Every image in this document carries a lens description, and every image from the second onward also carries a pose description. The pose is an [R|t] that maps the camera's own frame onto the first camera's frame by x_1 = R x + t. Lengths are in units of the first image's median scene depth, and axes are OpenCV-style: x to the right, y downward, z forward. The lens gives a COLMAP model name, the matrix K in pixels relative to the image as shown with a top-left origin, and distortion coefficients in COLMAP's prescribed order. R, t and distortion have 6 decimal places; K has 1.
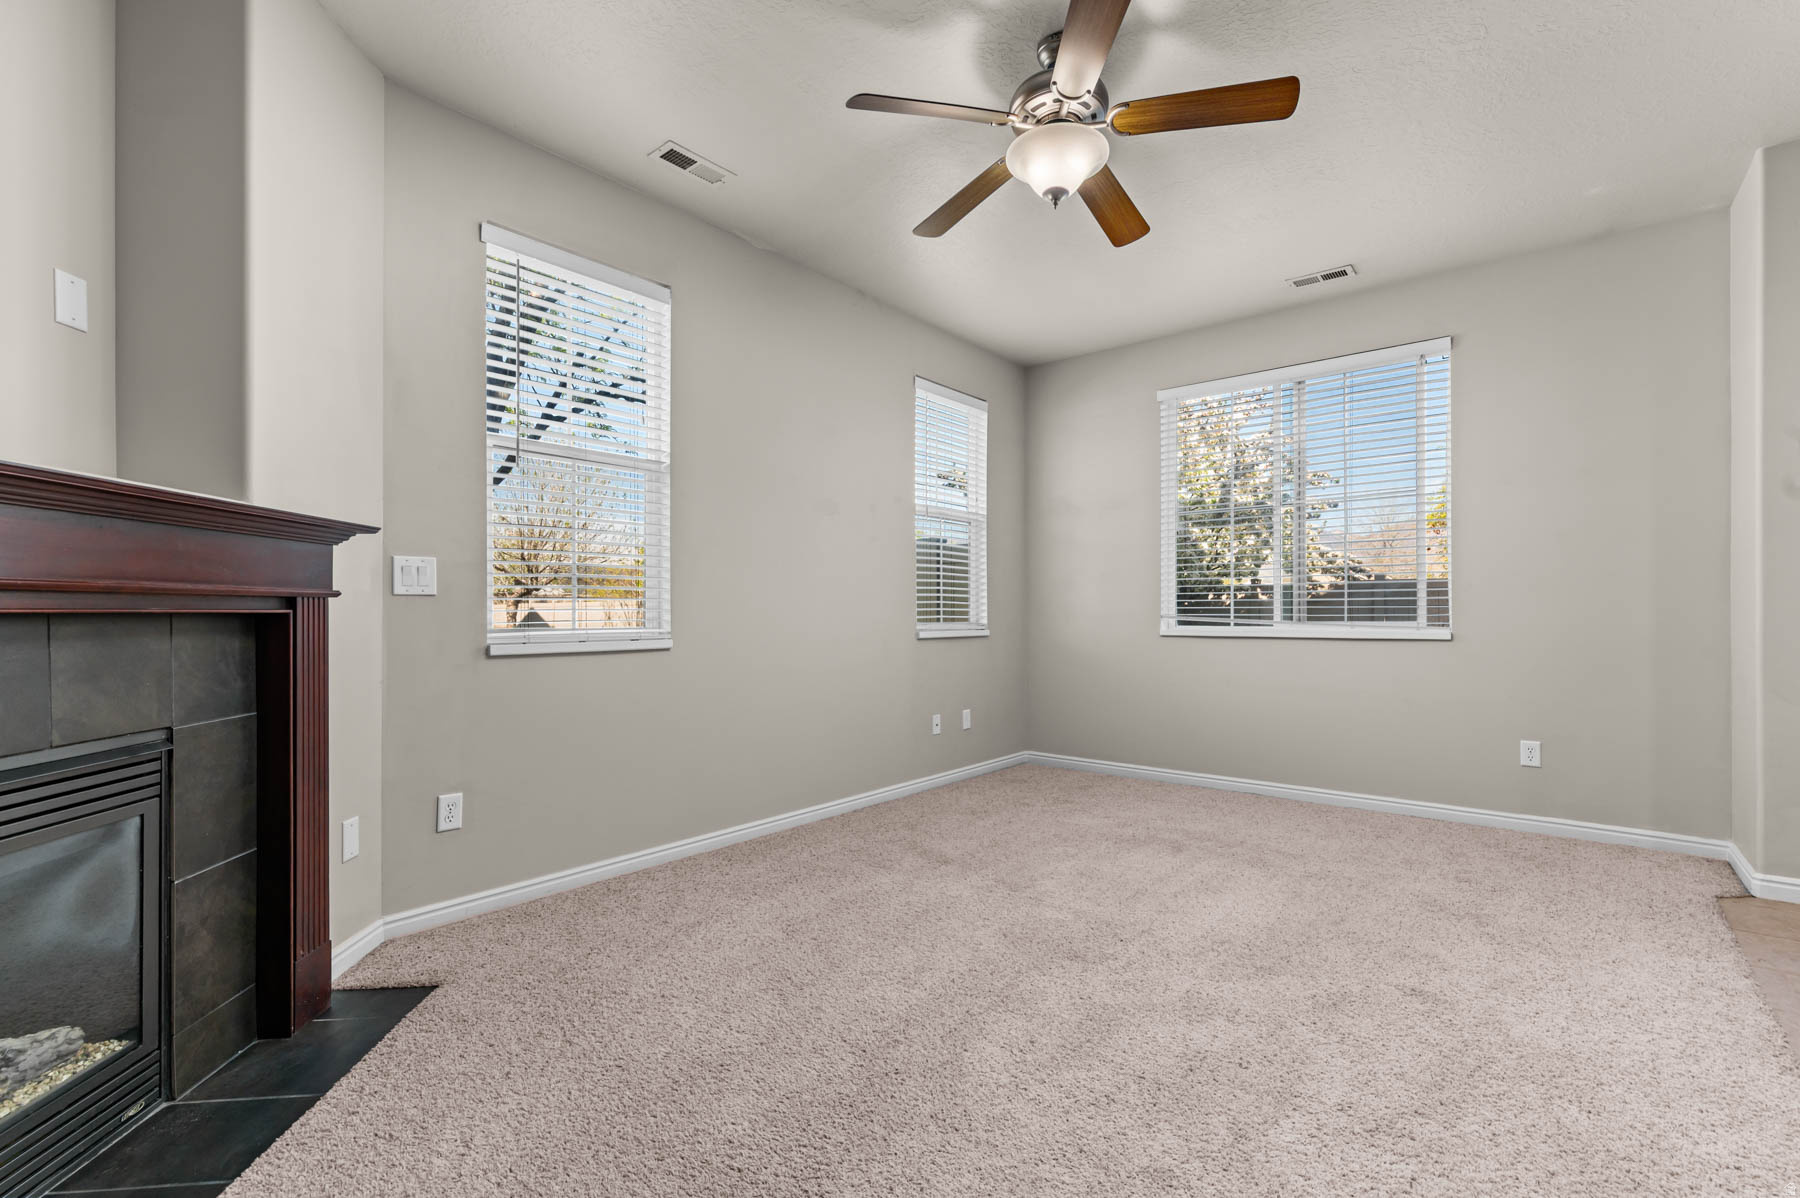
lens RADIAL K [[791.5, 0, 919.3], [0, 791.5, 614.6], [0, 0, 1]] dist [0.000449, 0.000403]
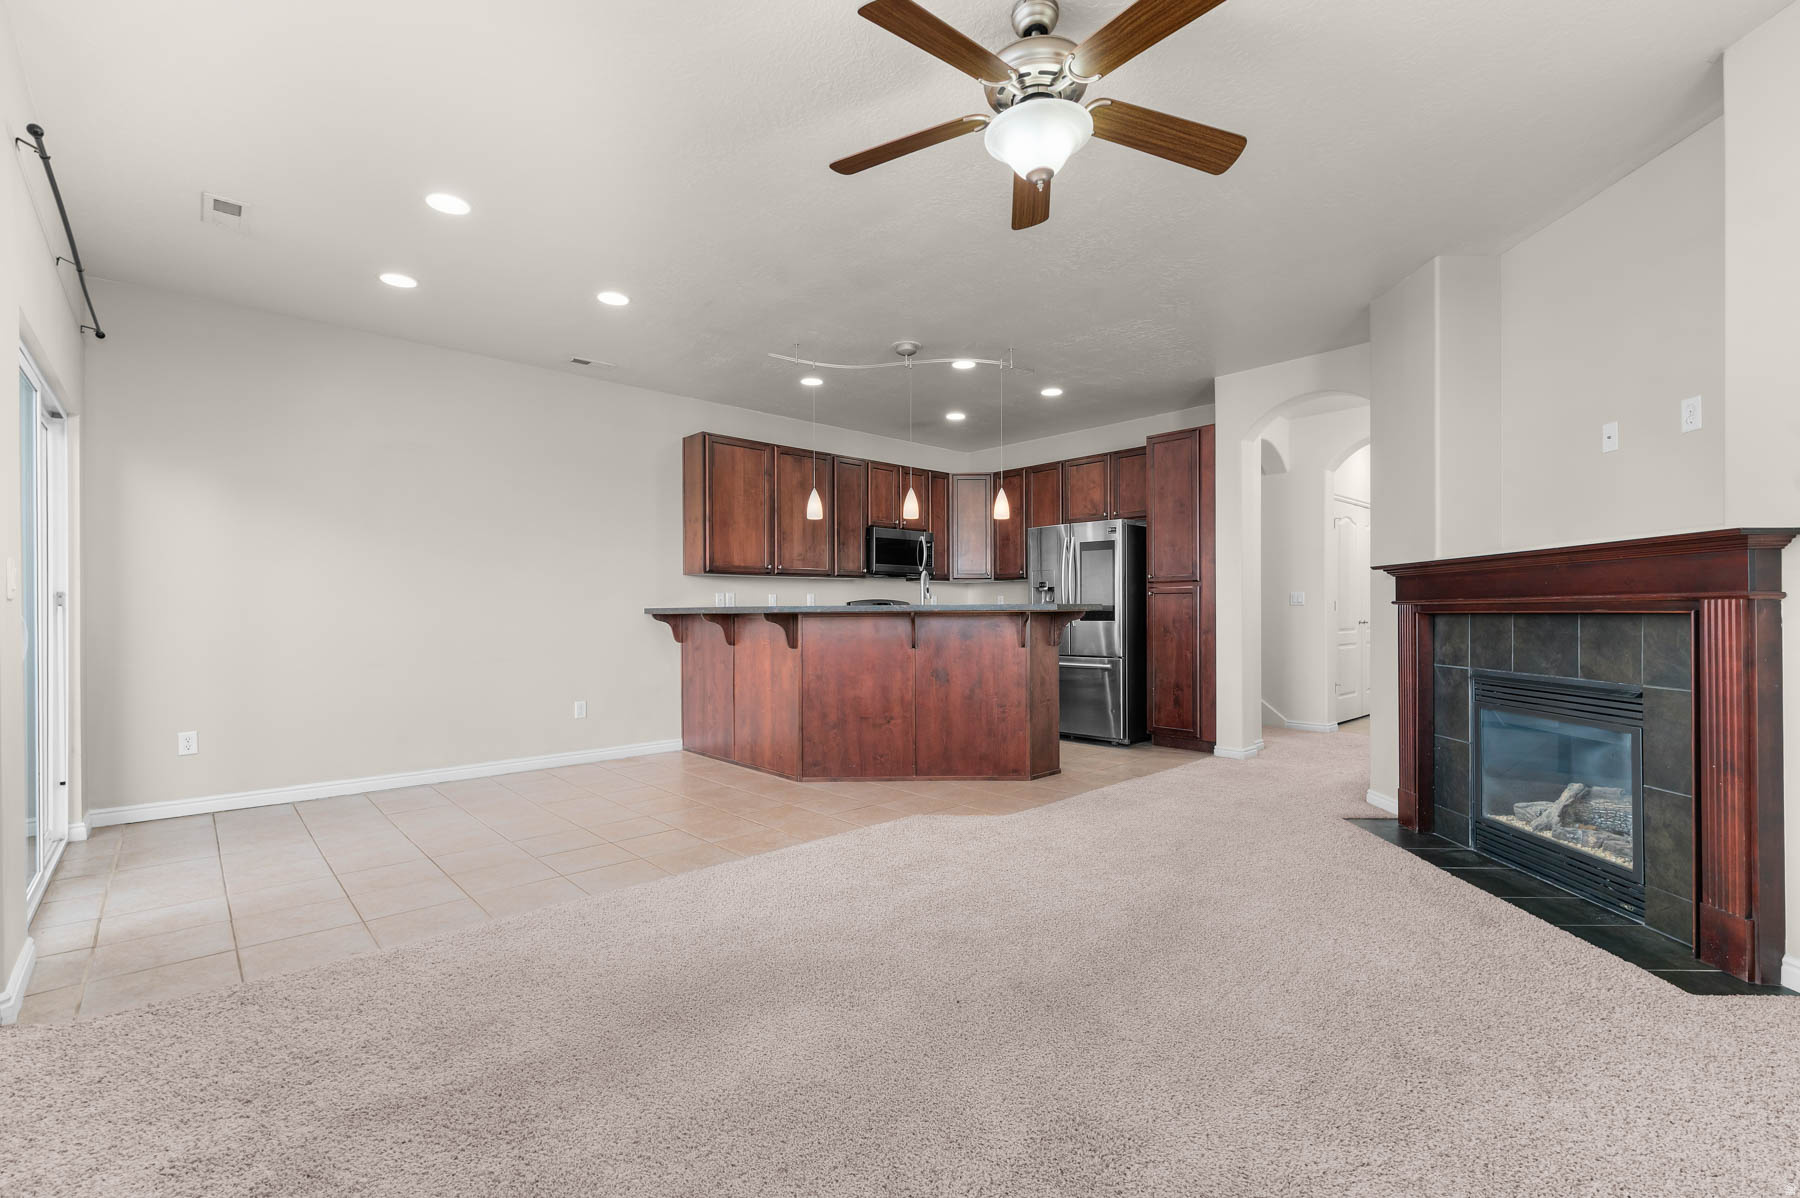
lens RADIAL K [[775.1, 0, 912.4], [0, 775.1, 611.4], [0, 0, 1]] dist [0.000355, -0.000173]
pose [[-0.991733, 0.003099, 0.128279, 0.238890], [0.003585, 0.999987, 0.003552, -0.014087], [-0.128266, 0.003983, -0.991732, 2.127046]]
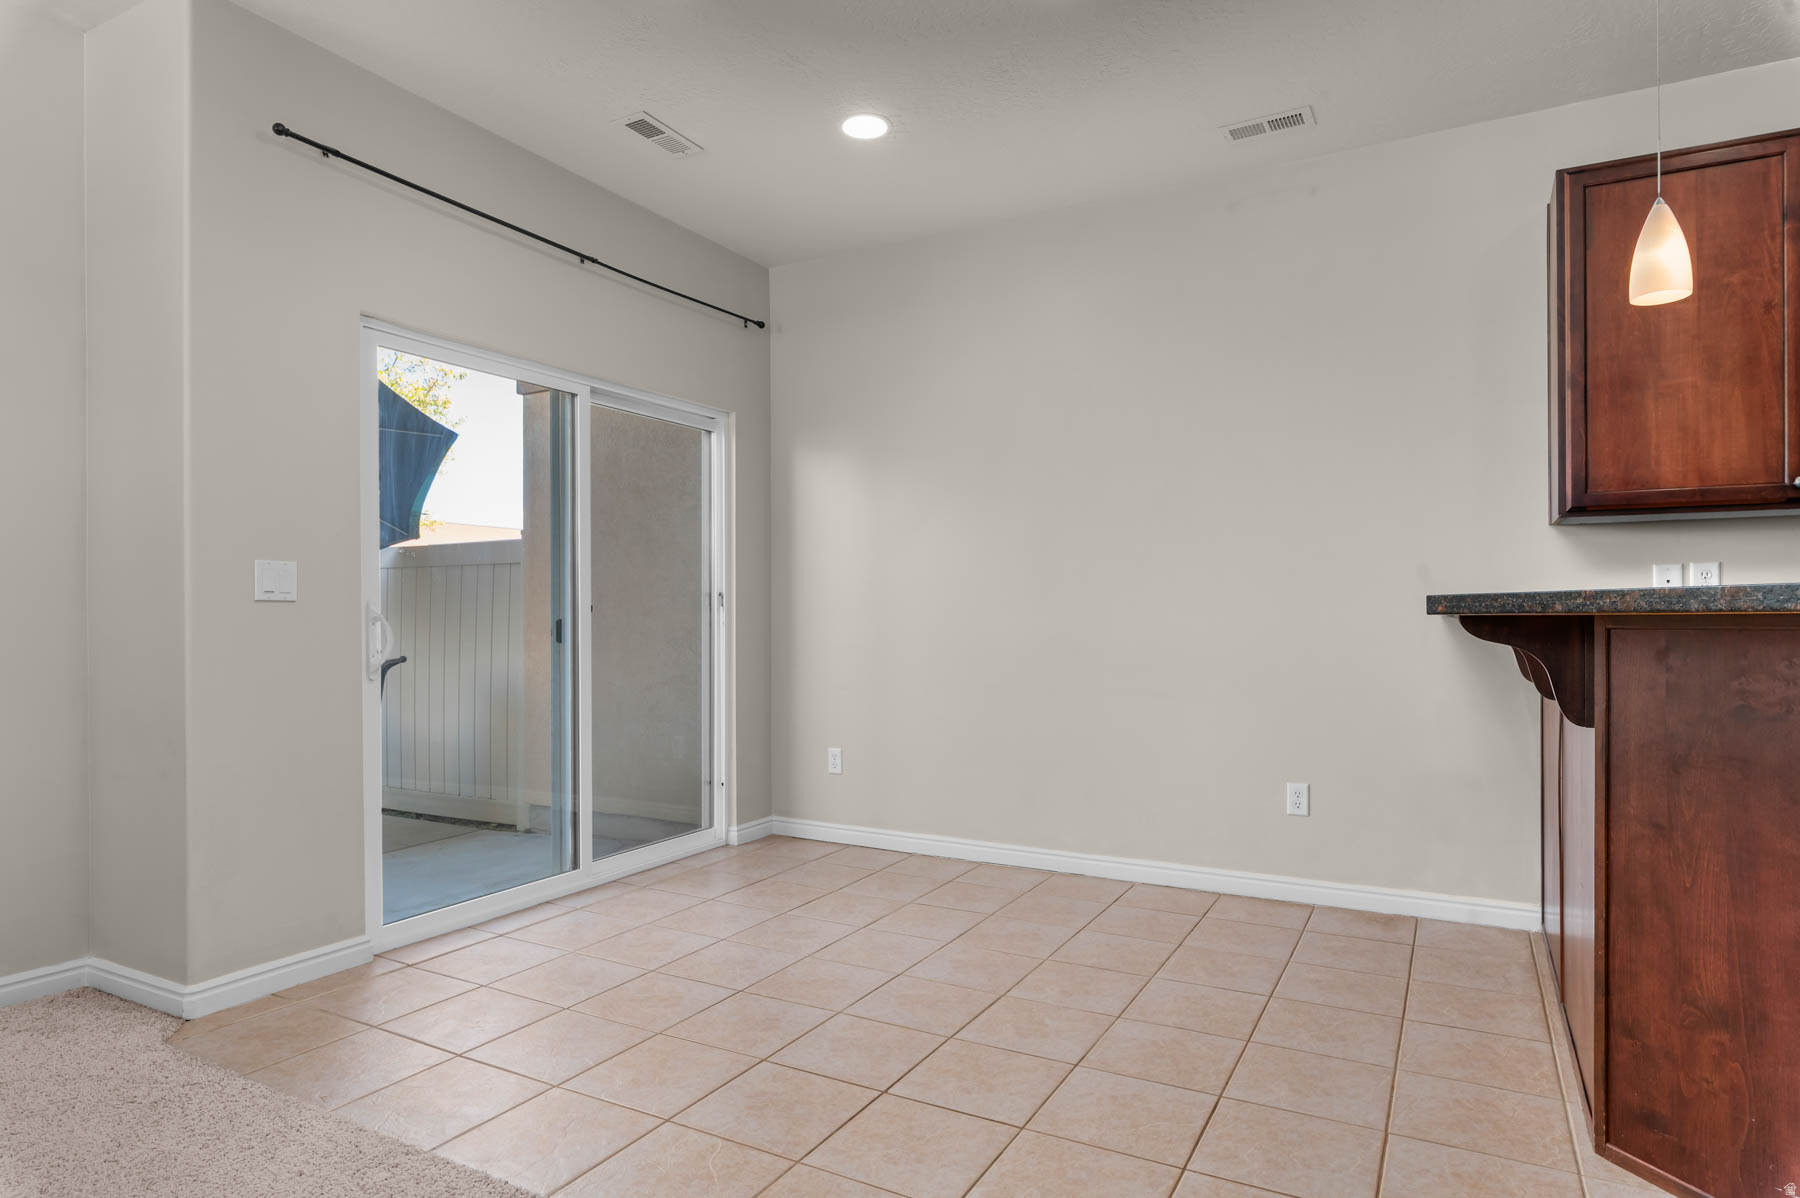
lens RADIAL K [[1007.2, 0, 893.4], [0, 1007.2, 613.8], [0, 0, 1]] dist [-0.002496, -0.000234]
pose [[-0.178582, 0.002119, 0.983923, 0.065569], [0.006123, 0.999981, -0.001043, -0.006881], [-0.983906, 0.005839, -0.178591, 0.729632]]
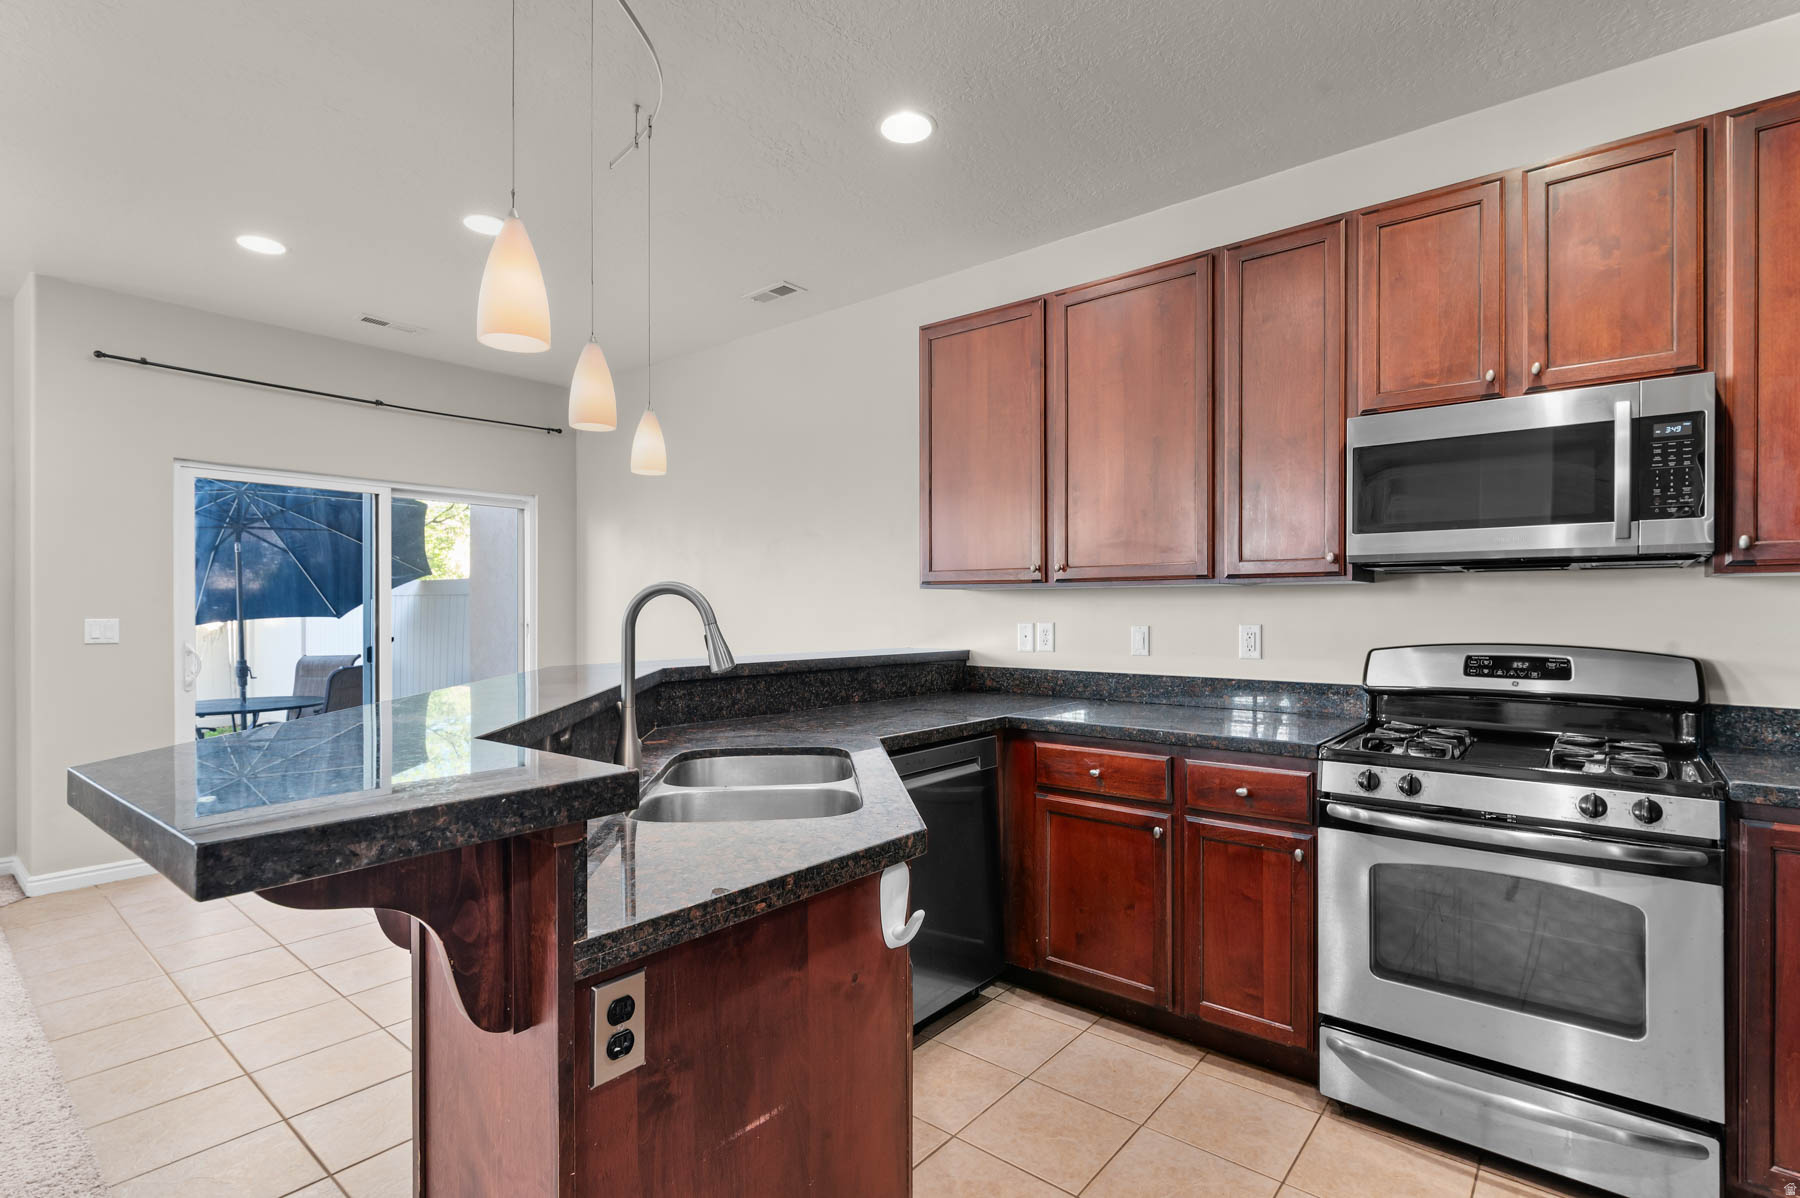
lens RADIAL K [[846.5, 0, 903.4], [0, 846.5, 604.6], [0, 0, 1]] dist [-0.000933, -0.000410]
pose [[-0.000295, 0.003446, 0.999994, -0.293448], [0.002230, 0.999992, -0.003445, -0.103951], [-0.999997, 0.002229, -0.000303, -0.426813]]
